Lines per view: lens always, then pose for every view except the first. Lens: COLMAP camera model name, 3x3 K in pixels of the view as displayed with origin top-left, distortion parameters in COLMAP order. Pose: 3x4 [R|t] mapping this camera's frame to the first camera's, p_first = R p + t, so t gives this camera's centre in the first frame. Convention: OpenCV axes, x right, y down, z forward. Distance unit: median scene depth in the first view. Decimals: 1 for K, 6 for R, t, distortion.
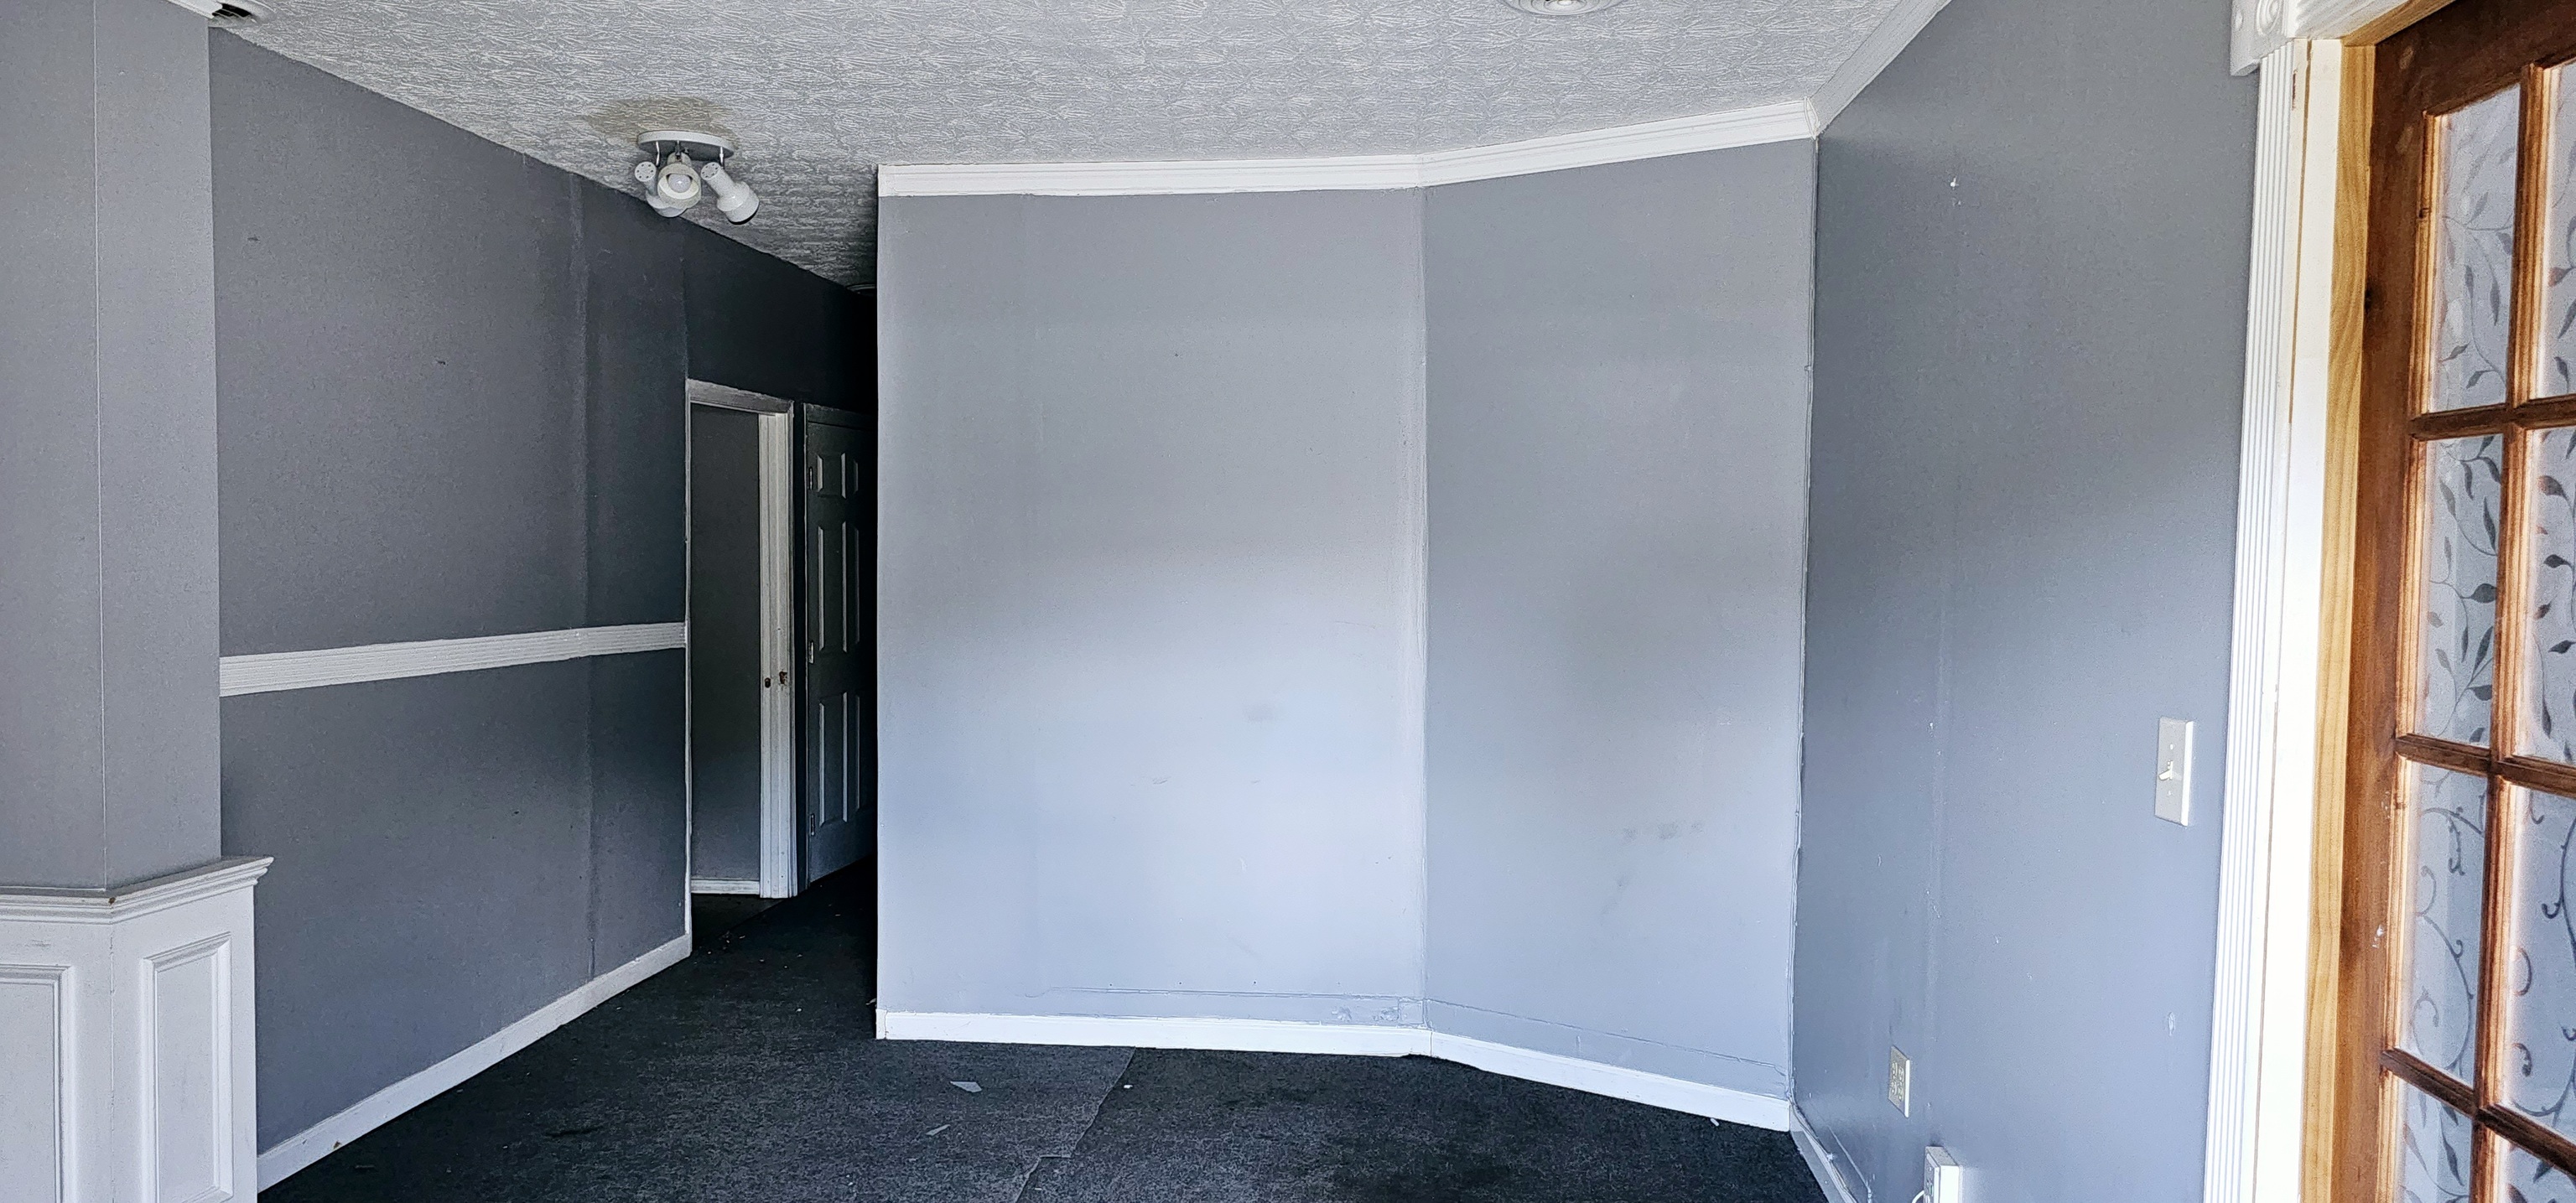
lens RADIAL K [[1764.0, 0, 1277.5], [0, 1764.0, 606.1], [0, 0, 1]] dist [0.084286, -0.064180]
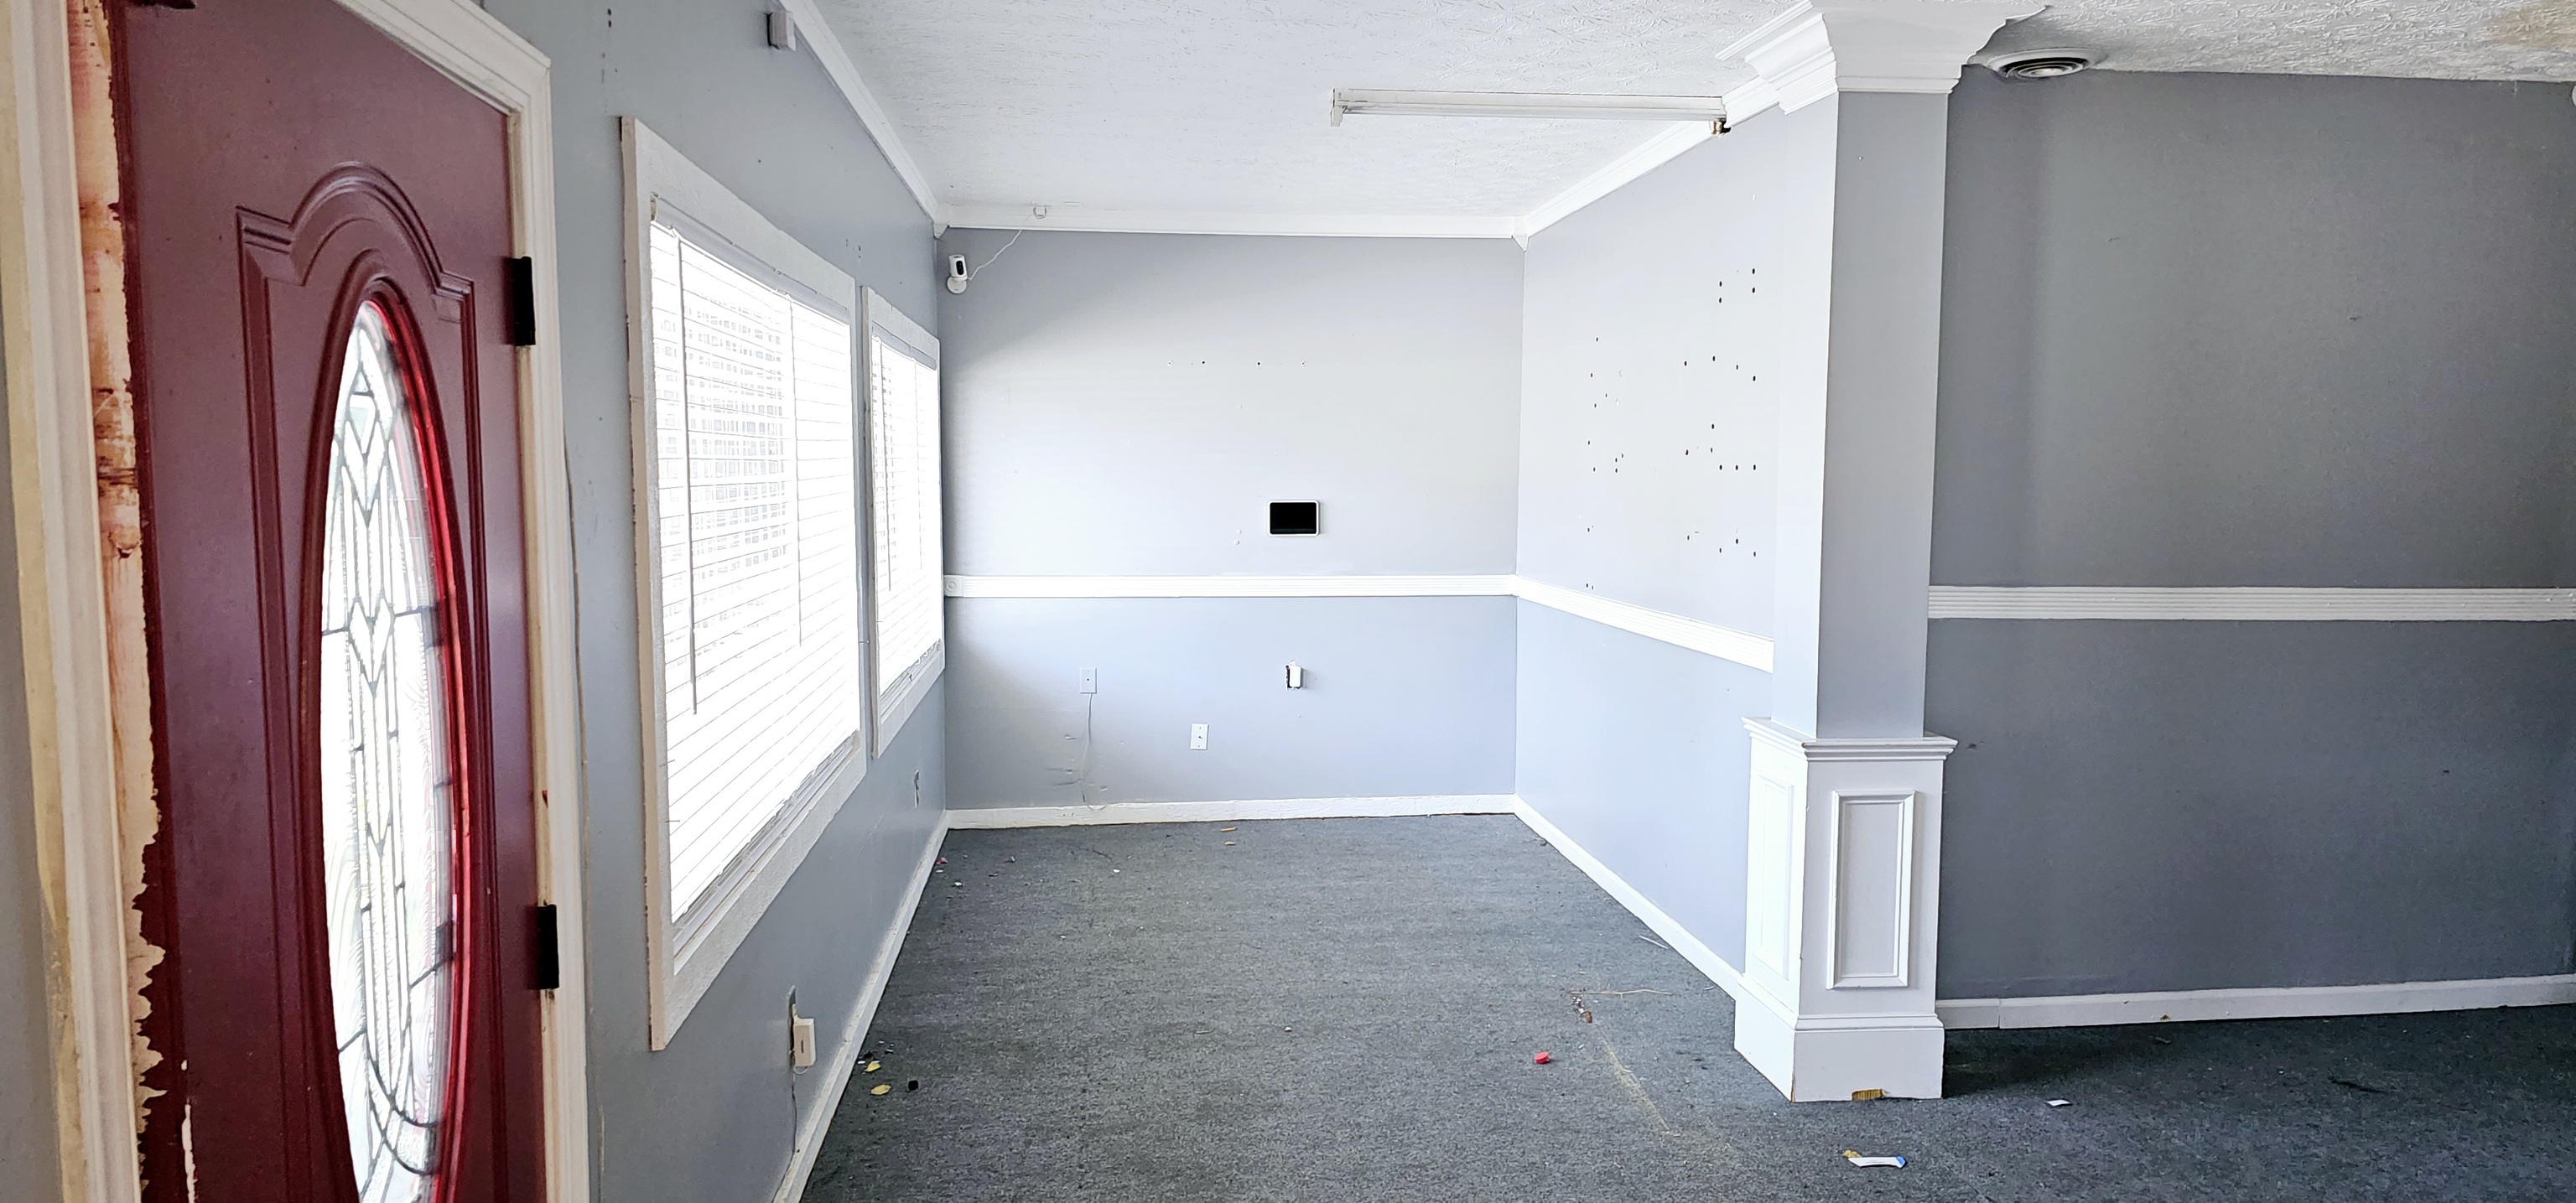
lens RADIAL K [[1764.0, 0, 1333.1], [0, 1764.0, 619.7], [0, 0, 1]] dist [0.084286, -0.064180]
pose [[0.208491, 0.083300, -0.974471, 0.401253], [-0.037921, 0.996306, 0.077053, -0.020105], [0.977289, 0.020888, 0.210879, 0.198886]]
